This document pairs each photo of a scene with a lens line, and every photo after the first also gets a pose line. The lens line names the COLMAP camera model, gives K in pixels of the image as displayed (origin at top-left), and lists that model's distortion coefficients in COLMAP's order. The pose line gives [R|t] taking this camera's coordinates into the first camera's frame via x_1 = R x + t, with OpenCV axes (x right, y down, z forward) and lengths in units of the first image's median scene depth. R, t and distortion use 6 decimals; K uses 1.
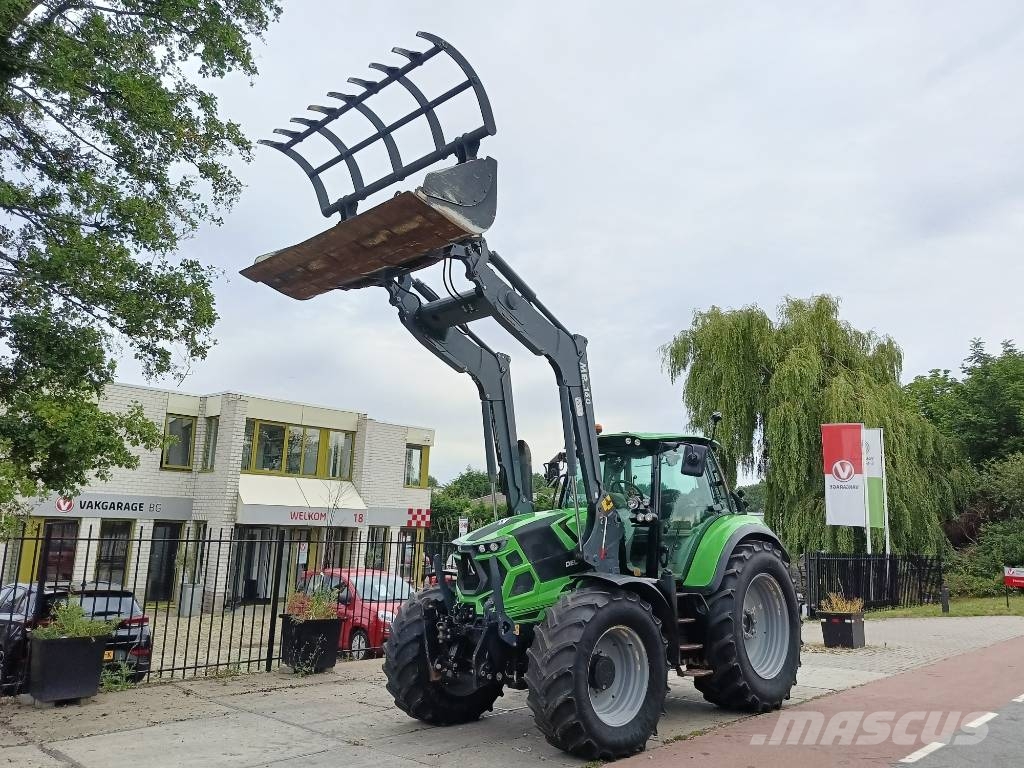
lens RADIAL K [[783.2, 0, 519.1], [0, 783.2, 385.8], [0, 0, 1]] dist [0.055968, -0.071937]
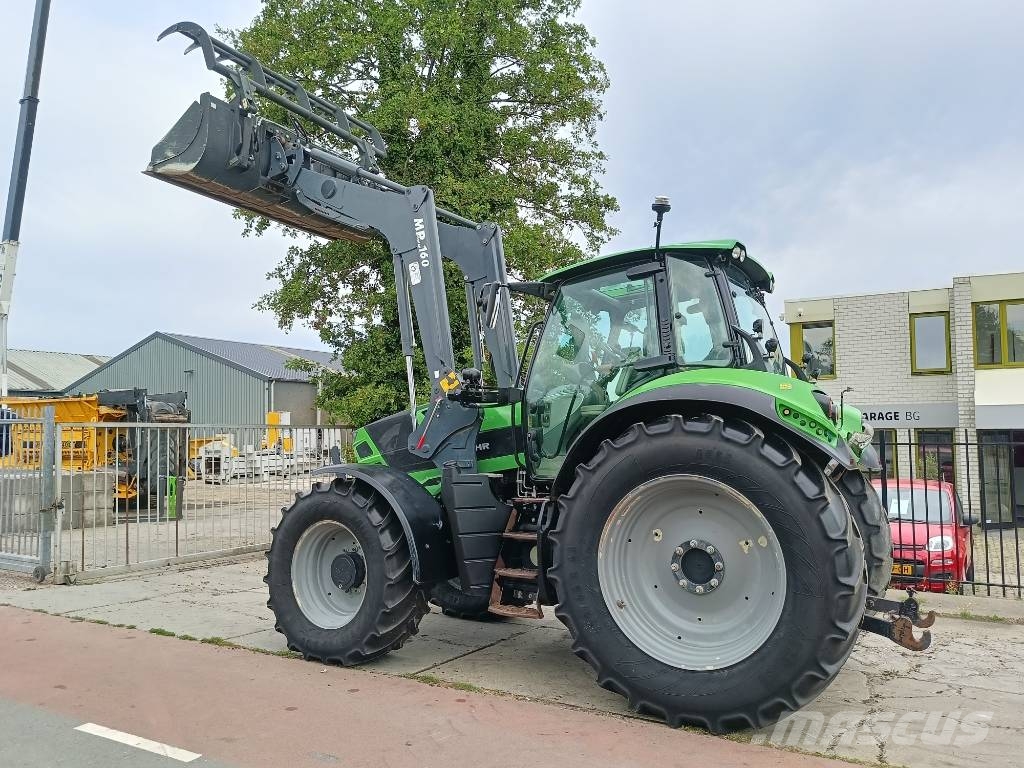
lens RADIAL K [[783.2, 0, 512.2], [0, 783.2, 389.6], [0, 0, 1]] dist [0.055968, -0.071937]
pose [[0.228404, -0.090709, -0.969331, 0.357840], [0.189858, 0.980684, -0.047035, 0.082515], [0.954875, -0.173292, 0.241215, 0.345439]]
